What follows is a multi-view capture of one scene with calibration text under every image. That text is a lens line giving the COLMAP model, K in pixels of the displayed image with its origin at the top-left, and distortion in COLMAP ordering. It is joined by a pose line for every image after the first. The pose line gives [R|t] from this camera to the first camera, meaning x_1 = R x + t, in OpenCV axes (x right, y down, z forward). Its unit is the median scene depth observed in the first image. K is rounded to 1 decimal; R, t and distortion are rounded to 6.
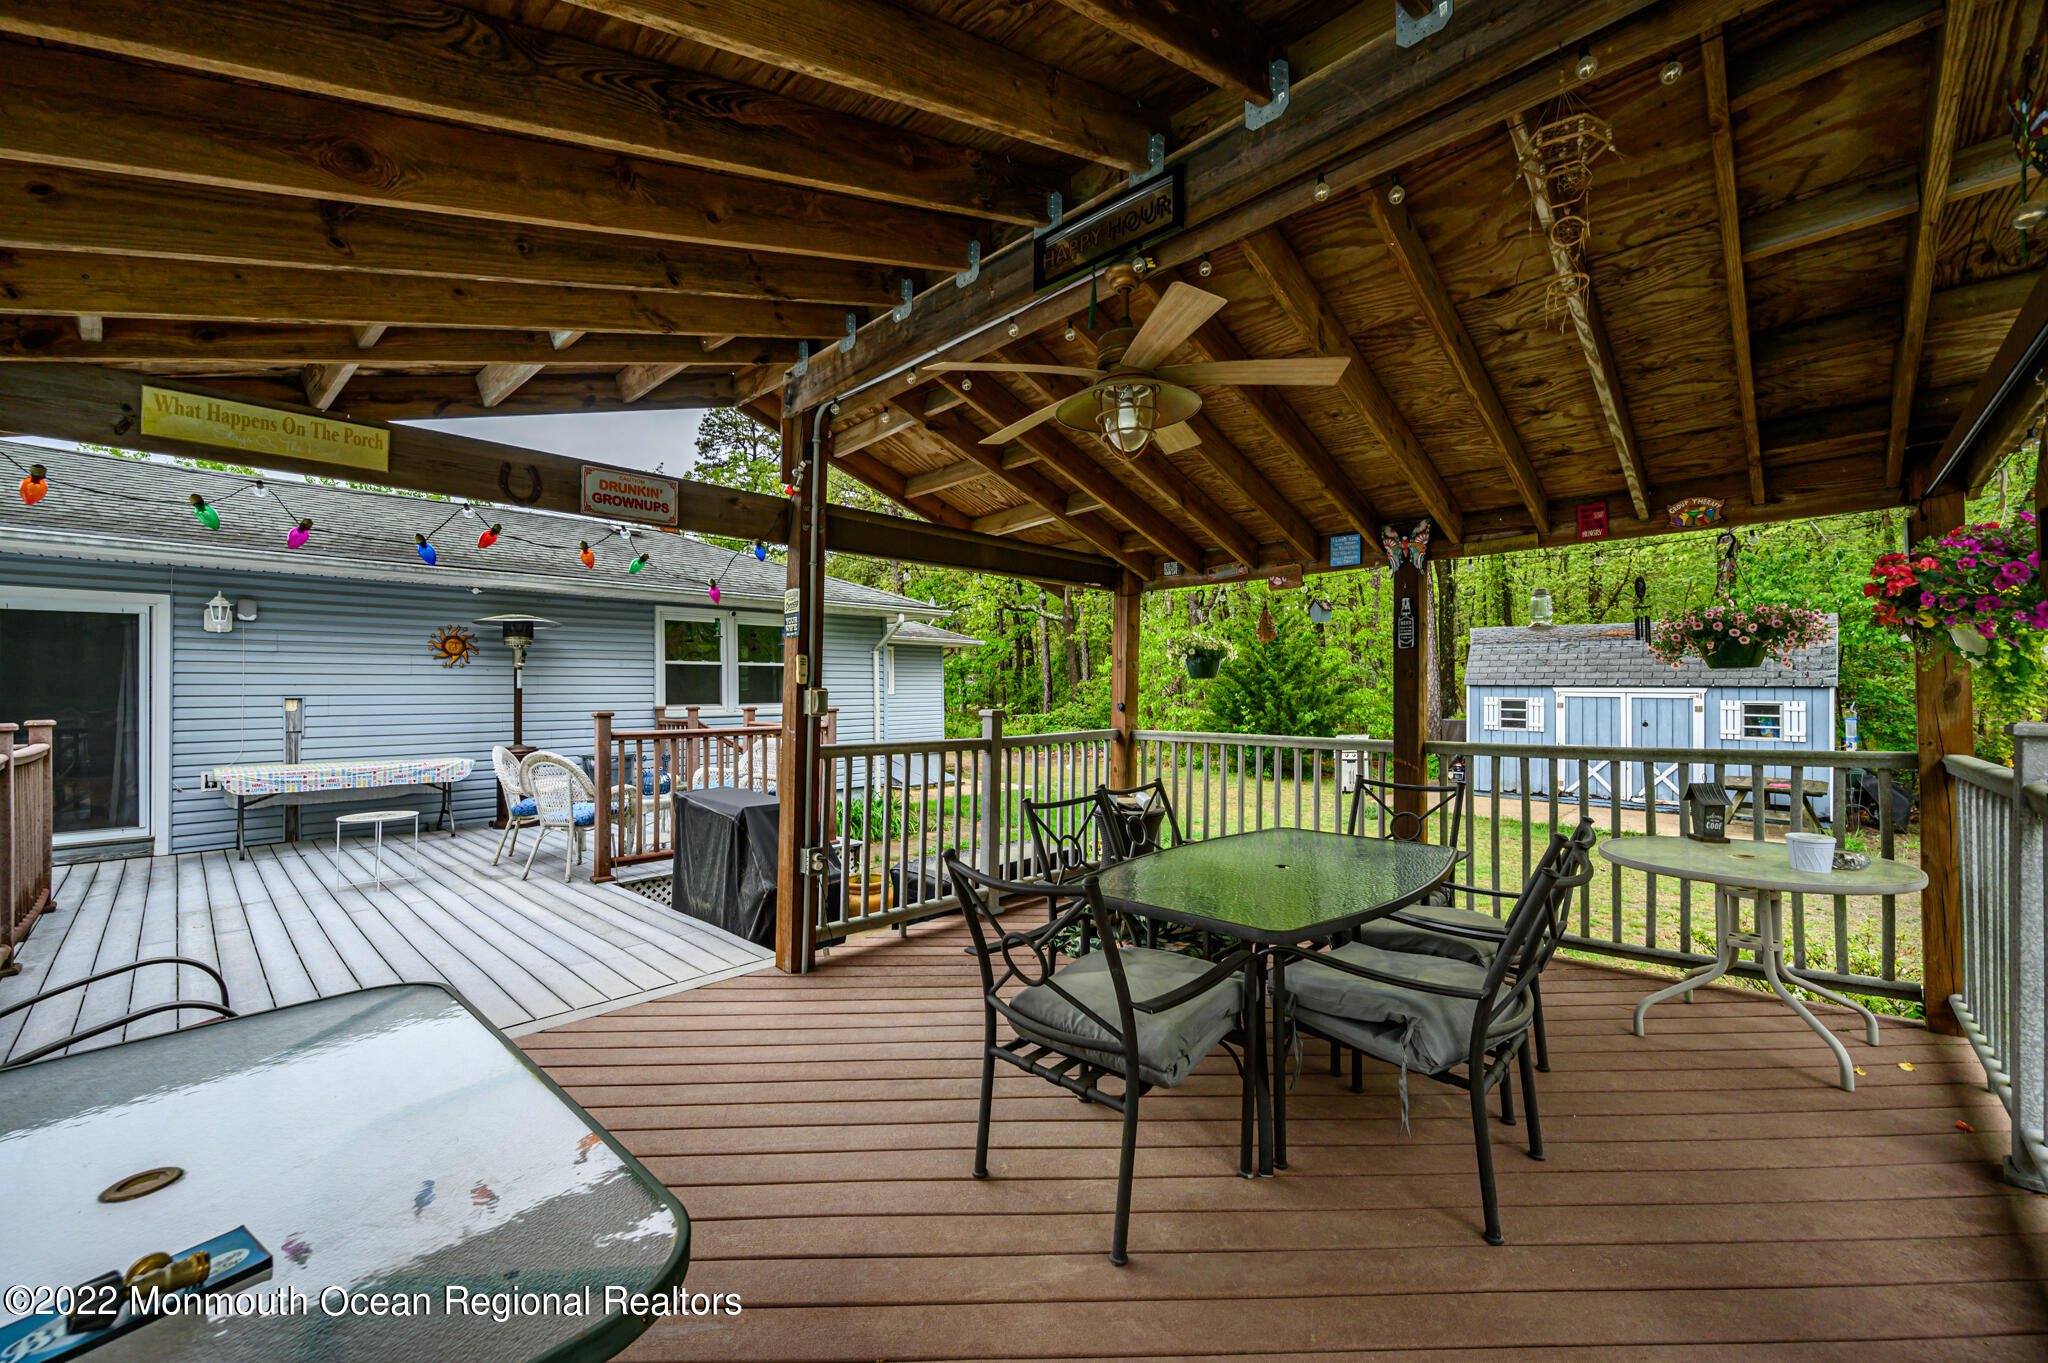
lens RADIAL K [[806.6, 0, 1019.6], [0, 806.6, 681.0], [0, 0, 1]] dist [-0.001033, -0.000106]
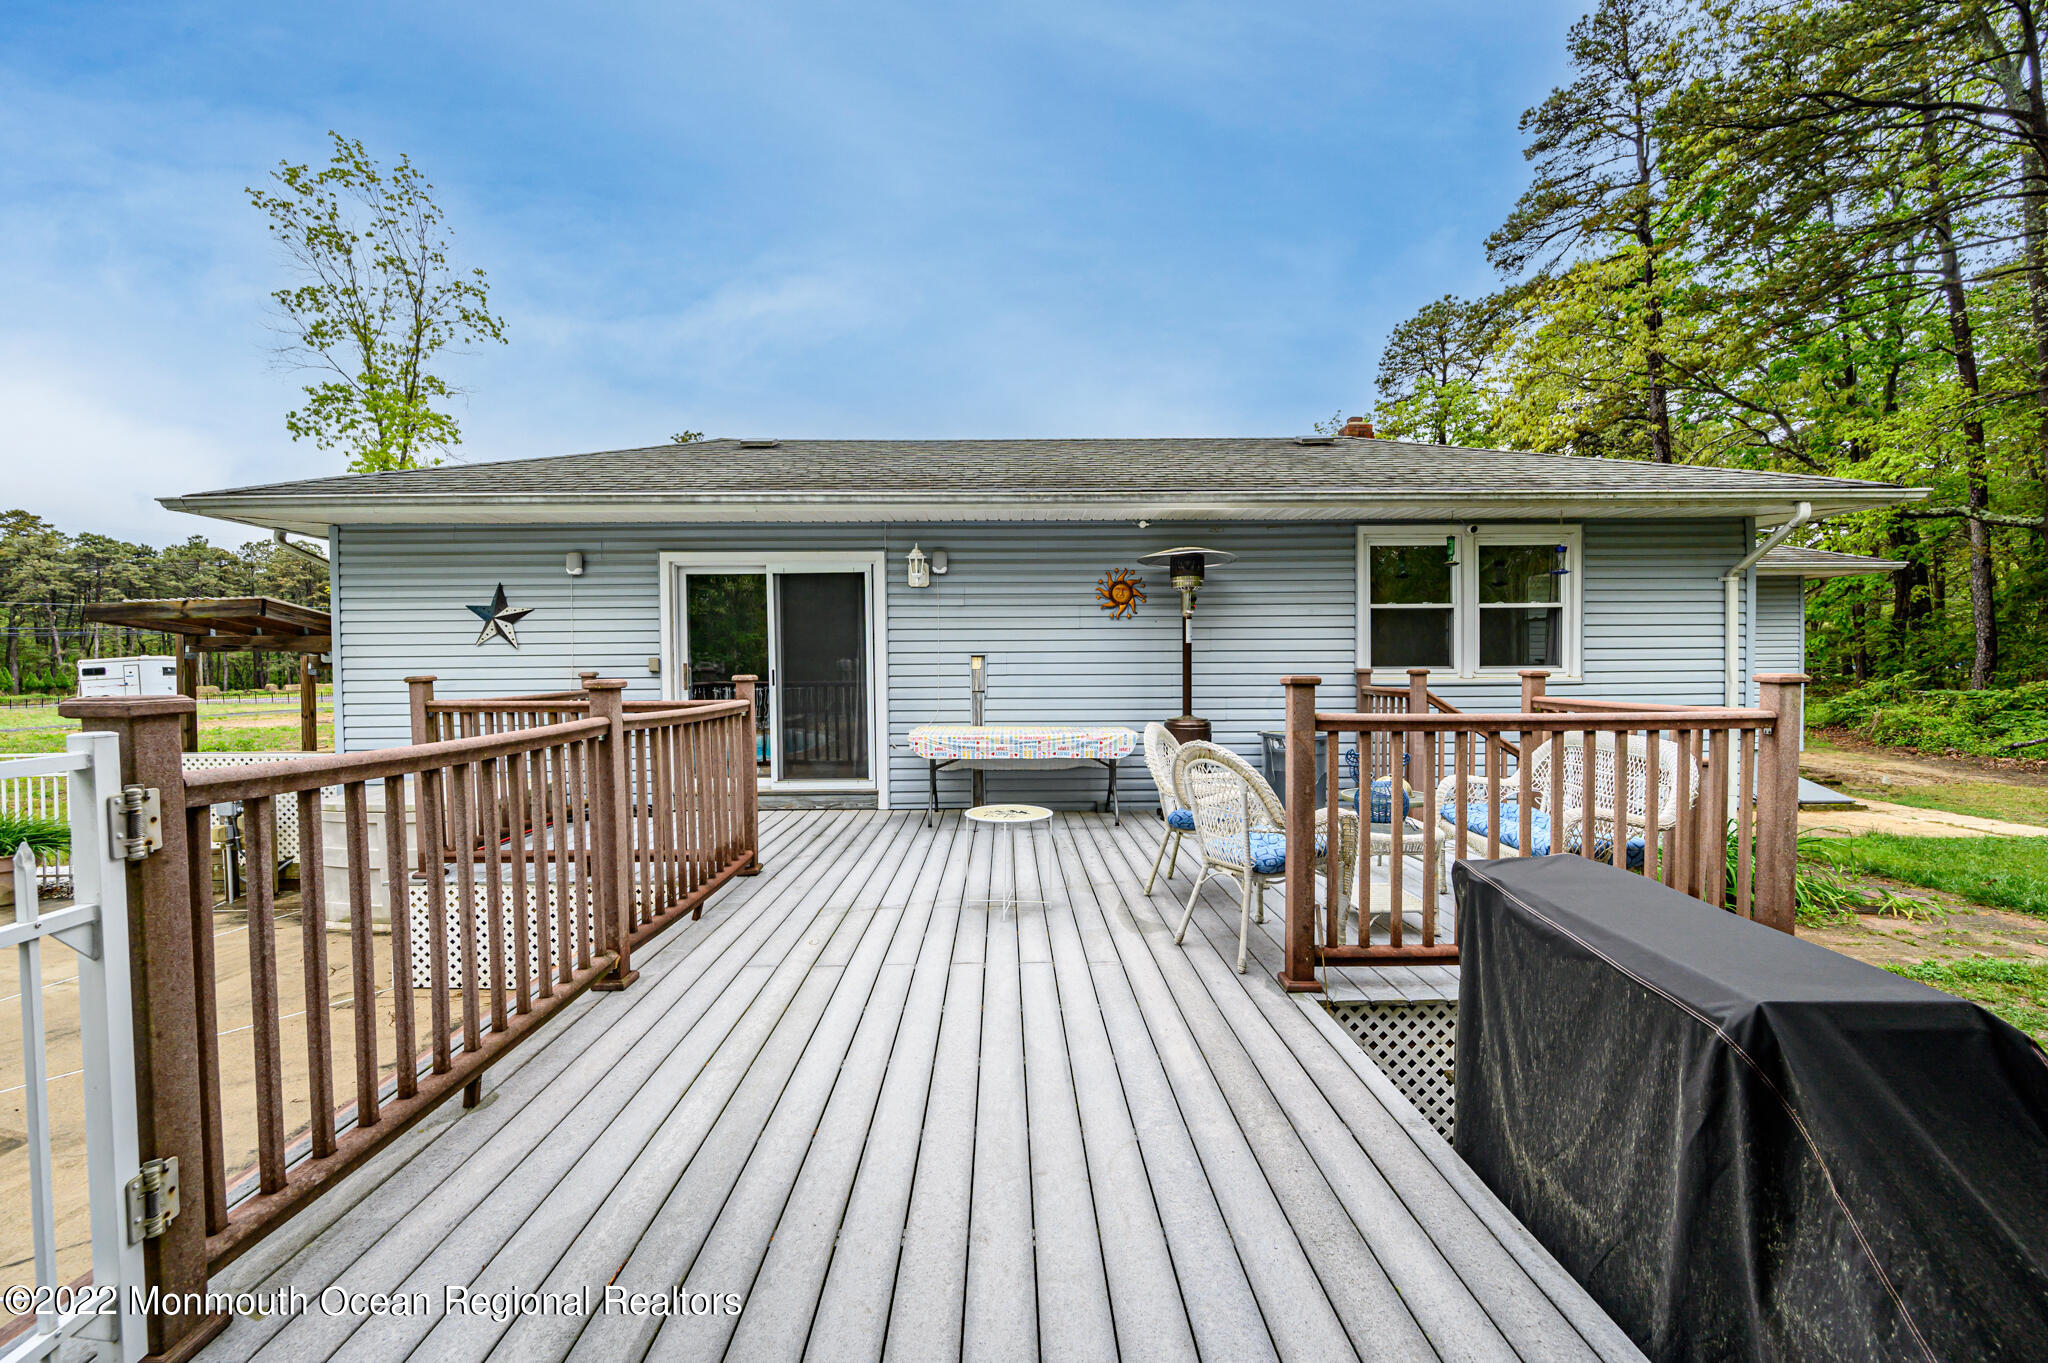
lens RADIAL K [[806.6, 0, 1016.5], [0, 806.6, 680.6], [0, 0, 1]] dist [-0.001033, -0.000106]
pose [[0.703633, 0.020879, -0.710257, -0.199703], [0.010587, 0.999149, 0.039860, 0.013267], [0.710485, -0.035567, 0.702813, 0.362364]]
